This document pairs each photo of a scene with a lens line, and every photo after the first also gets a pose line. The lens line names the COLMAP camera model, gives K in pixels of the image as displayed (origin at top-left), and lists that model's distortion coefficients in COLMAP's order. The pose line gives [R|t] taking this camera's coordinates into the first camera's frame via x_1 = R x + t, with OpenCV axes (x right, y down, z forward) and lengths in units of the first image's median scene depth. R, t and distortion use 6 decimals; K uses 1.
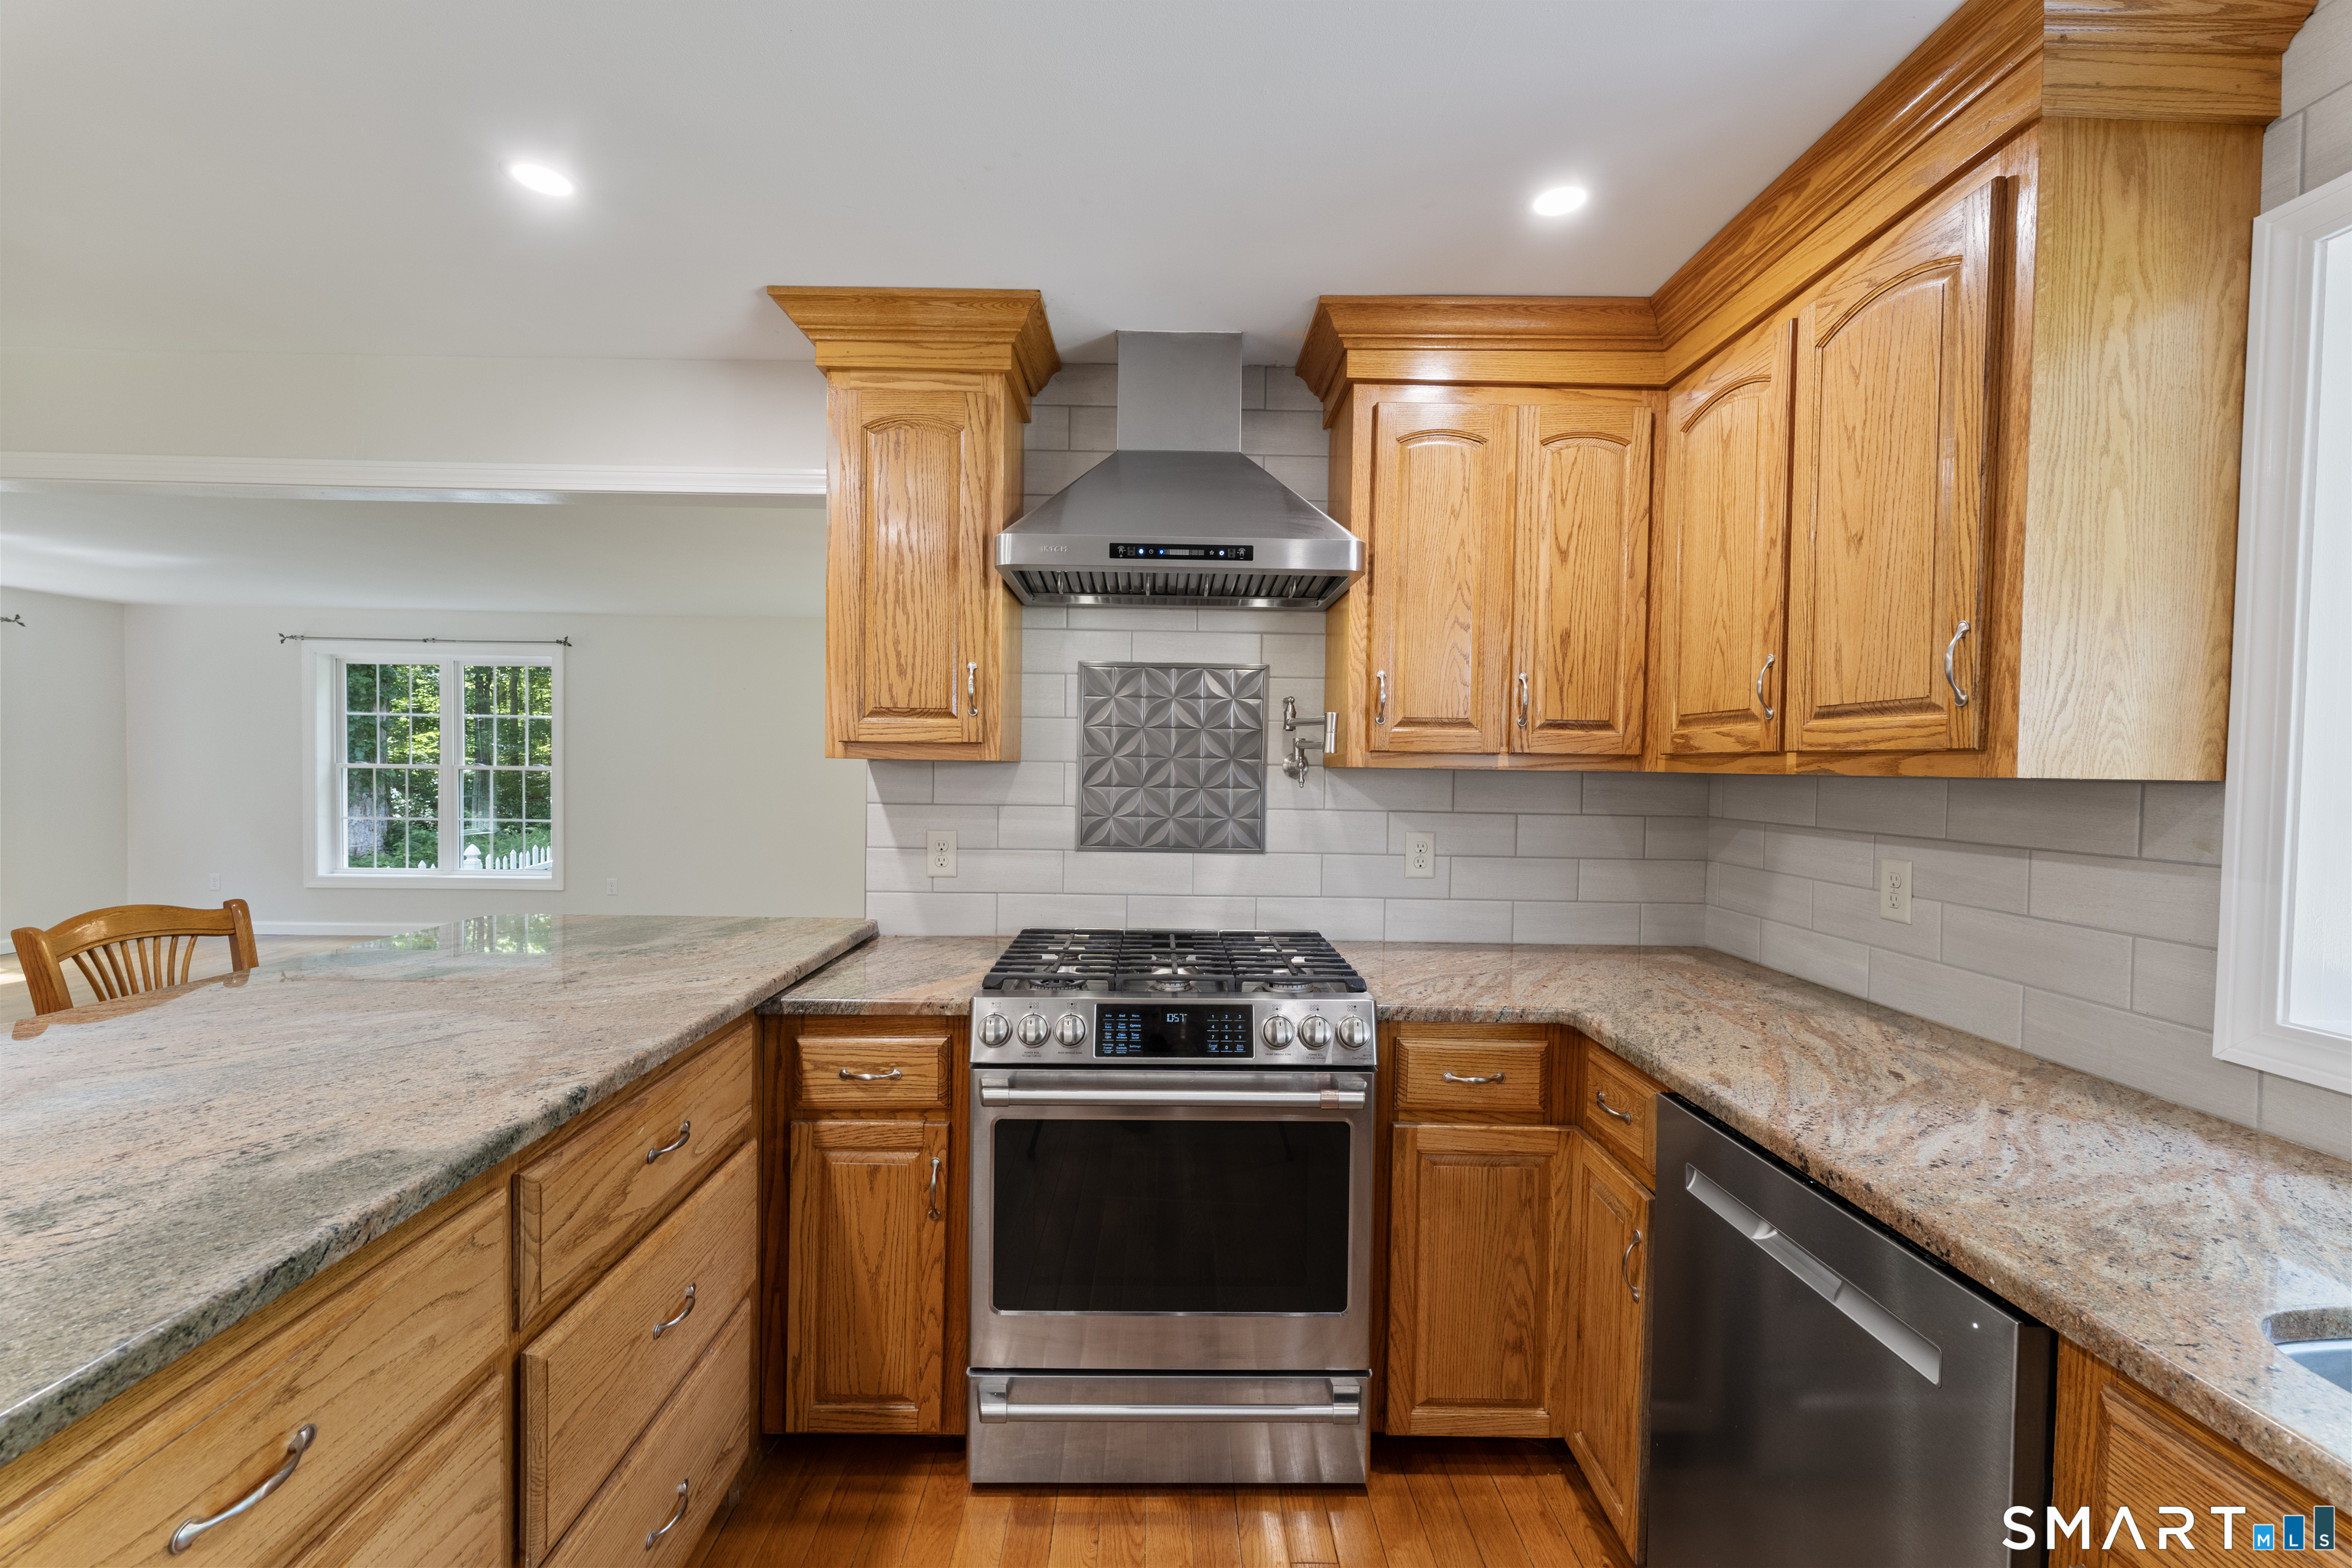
lens RADIAL K [[951.1, 0, 1175.5], [0, 951.1, 784.4], [0, 0, 1]] dist [-0.002452, -0.000119]
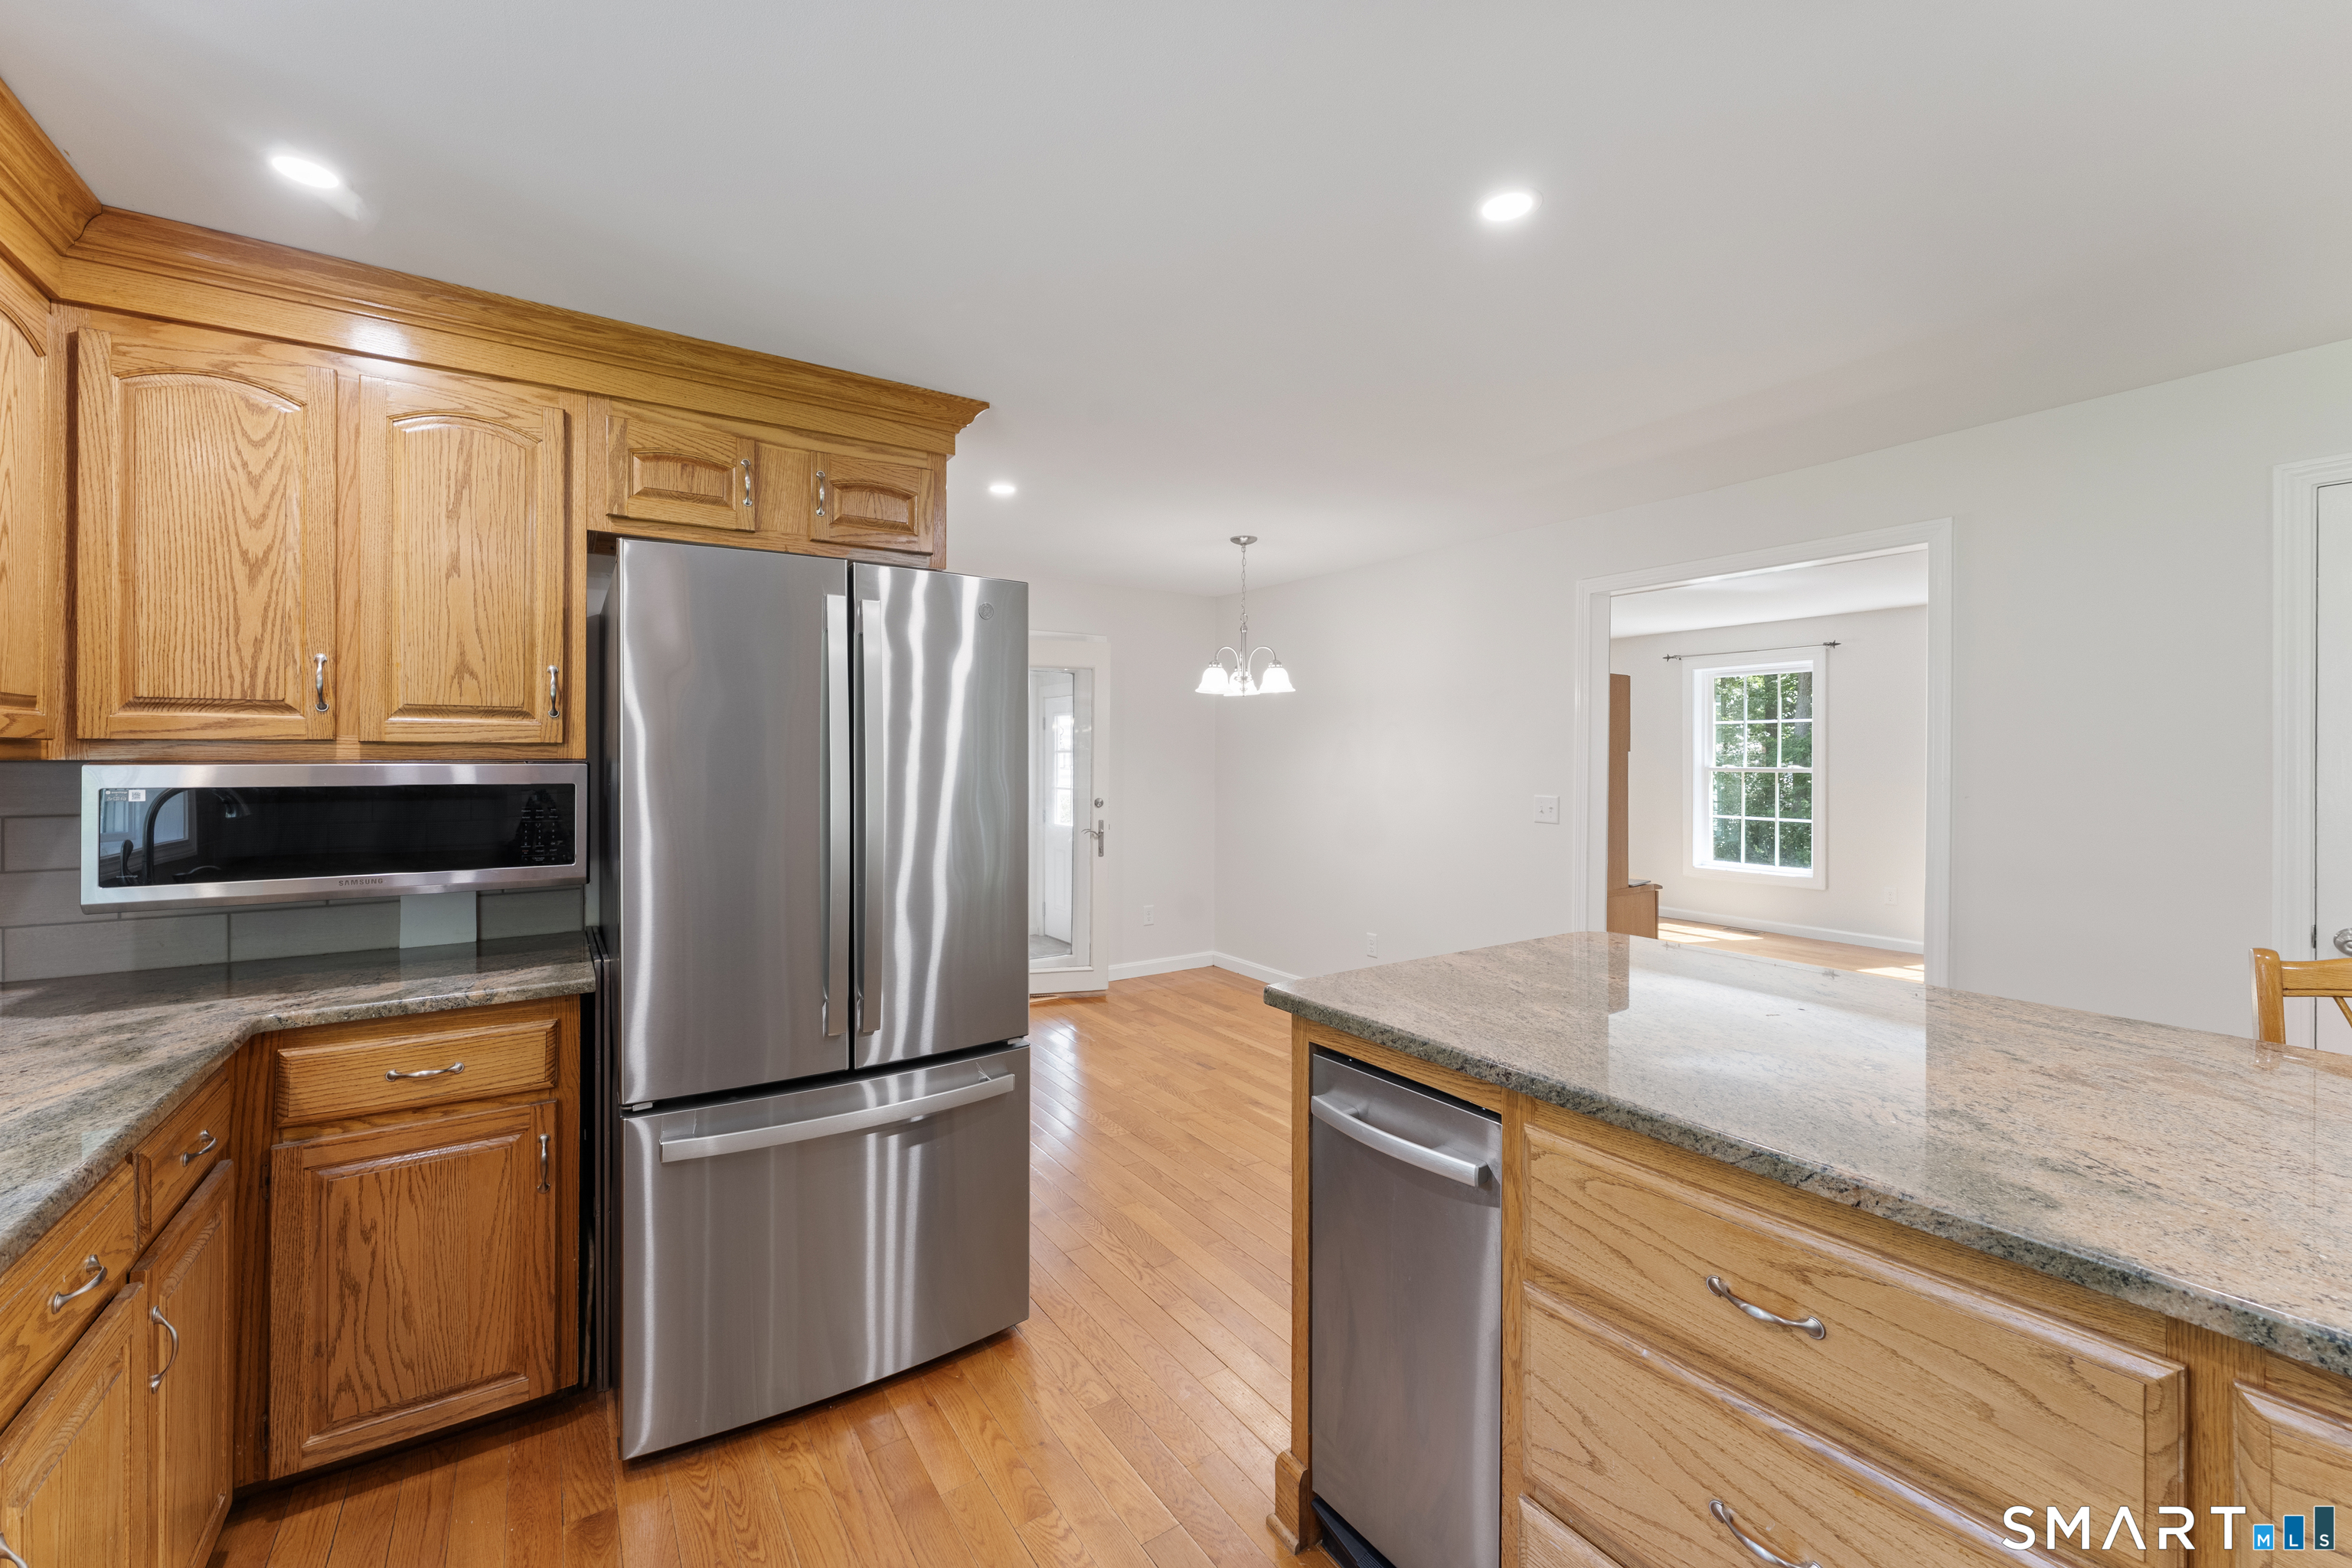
lens RADIAL K [[951.1, 0, 1174.7], [0, 951.1, 744.0], [0, 0, 1]] dist [-0.002452, -0.000119]
pose [[-0.839308, -0.014322, -0.543467, 0.473153], [-0.023451, 0.999676, 0.009872, -0.052229], [0.543150, 0.021031, -0.839372, 1.688883]]
